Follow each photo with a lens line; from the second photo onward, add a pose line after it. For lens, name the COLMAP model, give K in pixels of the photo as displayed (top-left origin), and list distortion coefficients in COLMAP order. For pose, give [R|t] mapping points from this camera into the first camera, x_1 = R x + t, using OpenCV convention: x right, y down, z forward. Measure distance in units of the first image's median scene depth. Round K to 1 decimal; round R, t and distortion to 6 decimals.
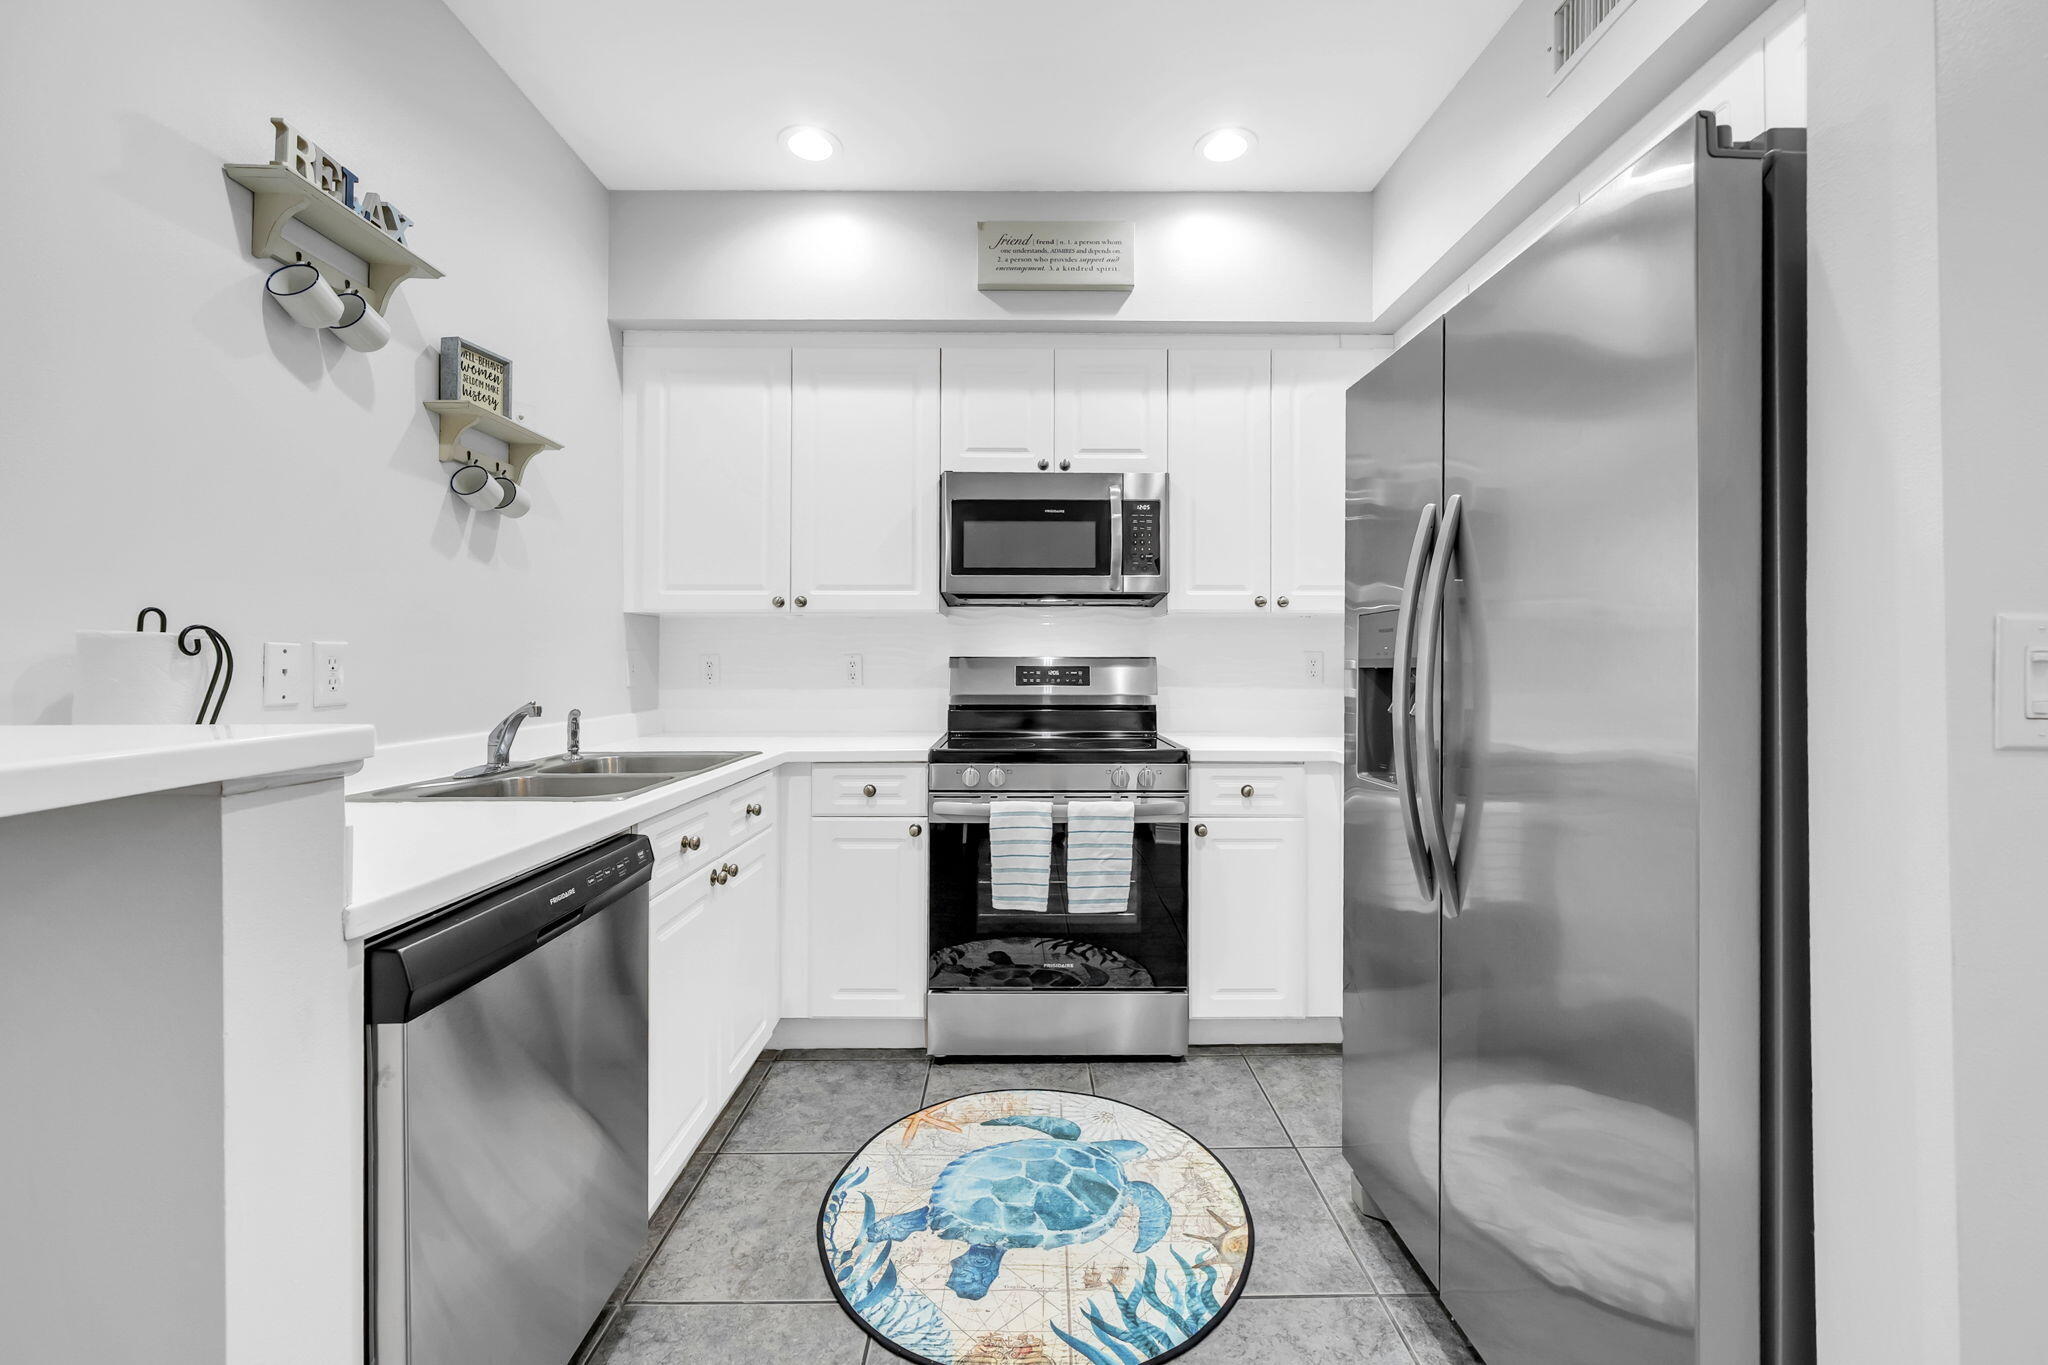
lens RADIAL K [[862.8, 0, 1028.5], [0, 862.8, 665.0], [0, 0, 1]] dist [-0.000080, 0.000031]
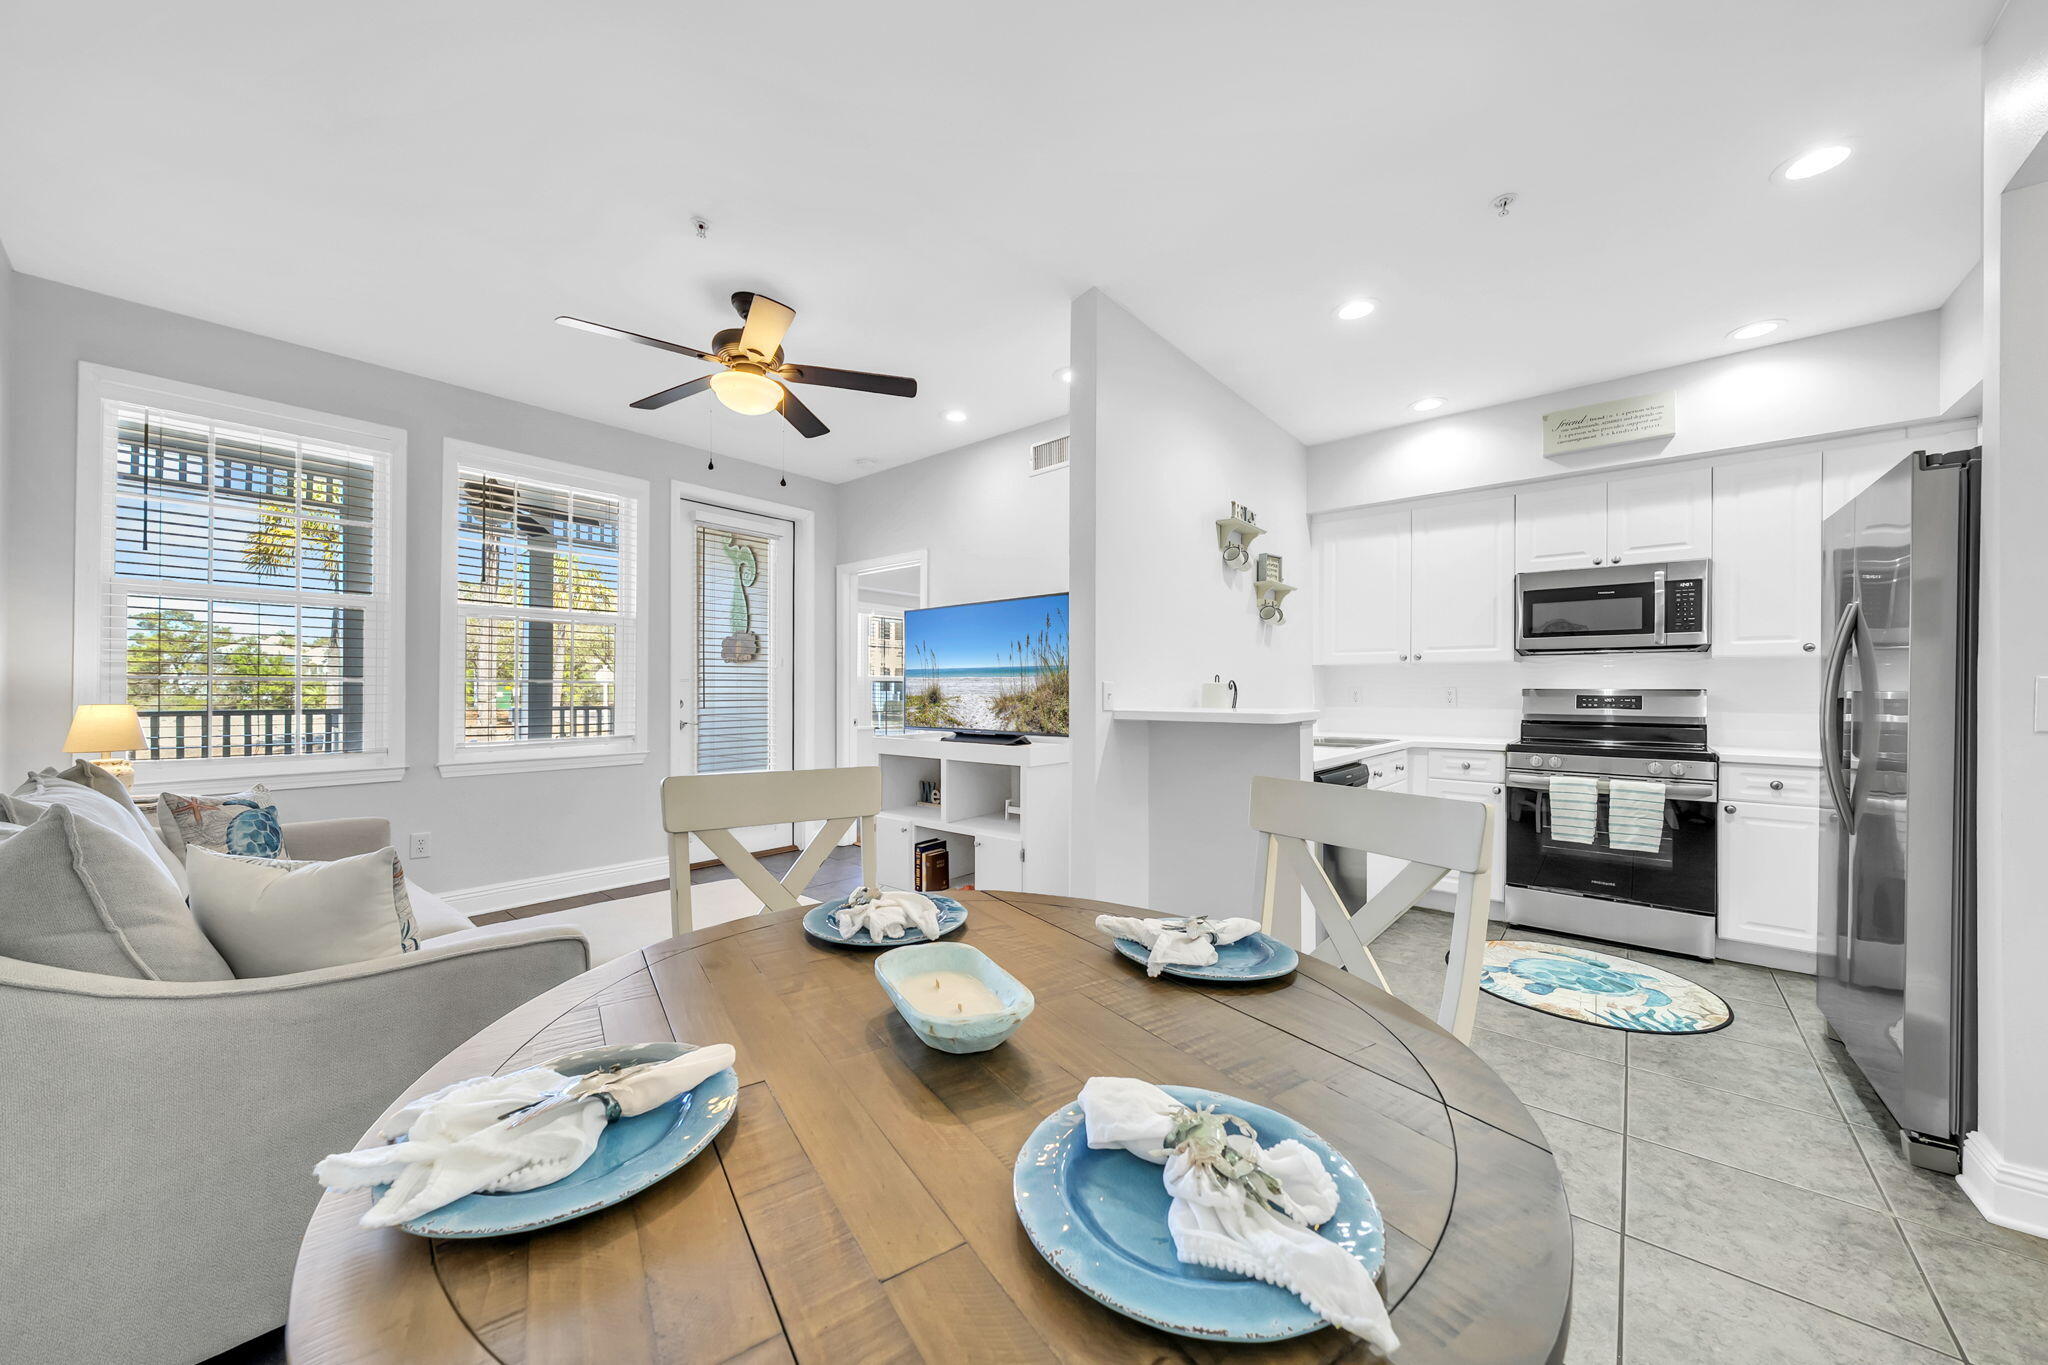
lens RADIAL K [[727.2, 0, 1017.7], [0, 727.2, 688.2], [0, 0, 1]] dist [0.000044, -0.000123]
pose [[0.759782, 0.000823, -0.650177, 0.081625], [-0.003779, 0.999988, -0.003150, -0.003813], [0.650166, 0.004850, 0.759776, -0.688480]]
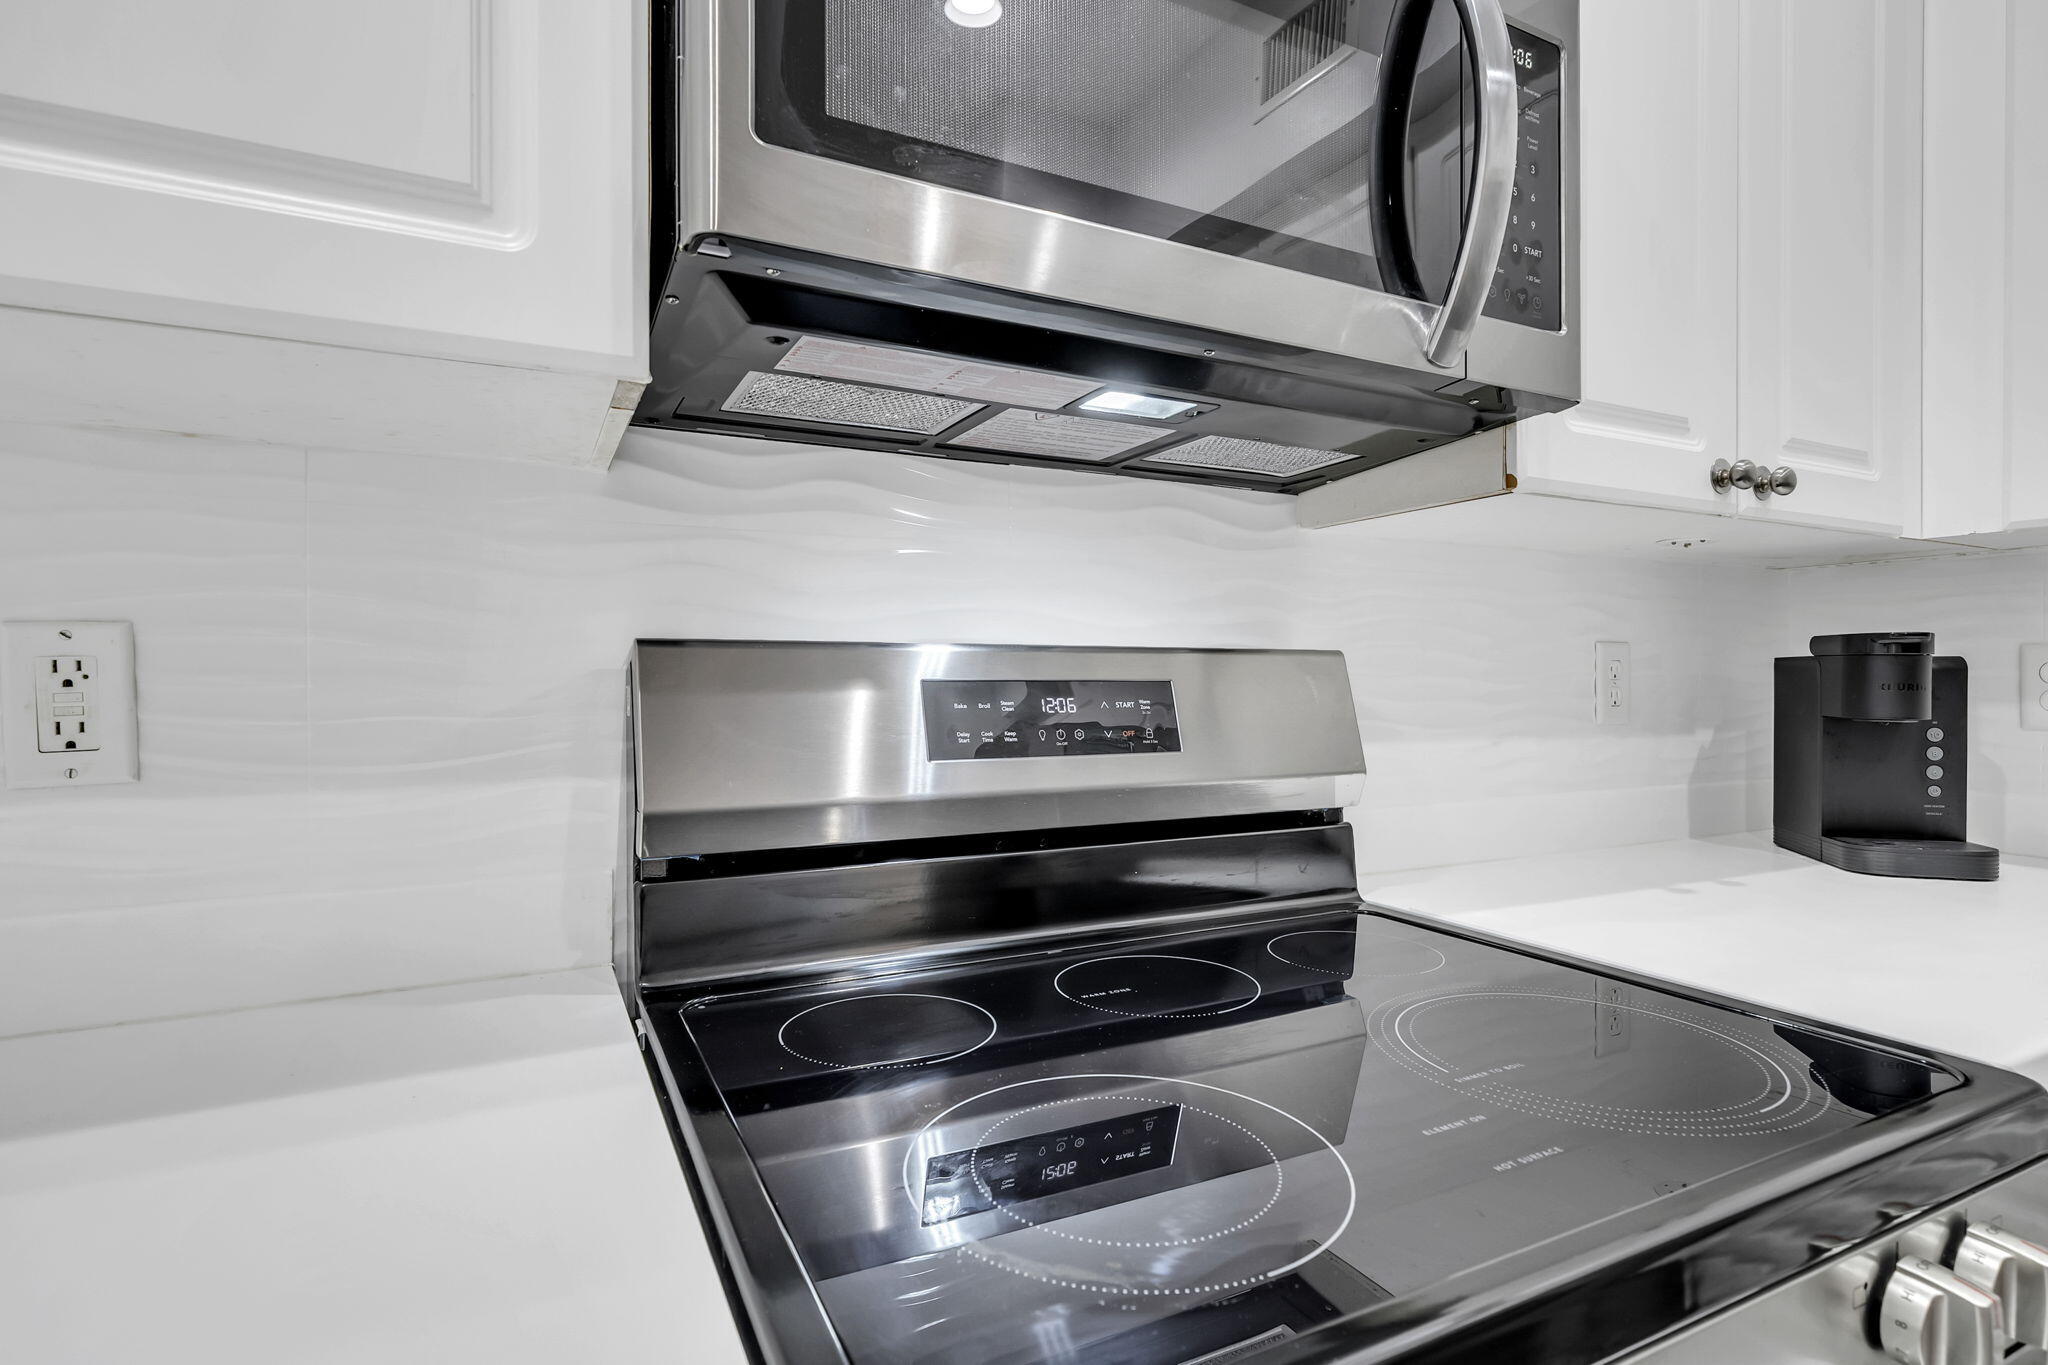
lens RADIAL K [[1015.9, 0, 1024.0], [0, 1015.9, 682.5], [0, 0, 1]] dist [-0.000740, -0.000119]
pose [[0.895401, -0.002805, 0.445252, -0.142907], [0.001857, 0.999995, 0.002565, 0.000982], [-0.445257, -0.001470, 0.895402, 0.873759]]
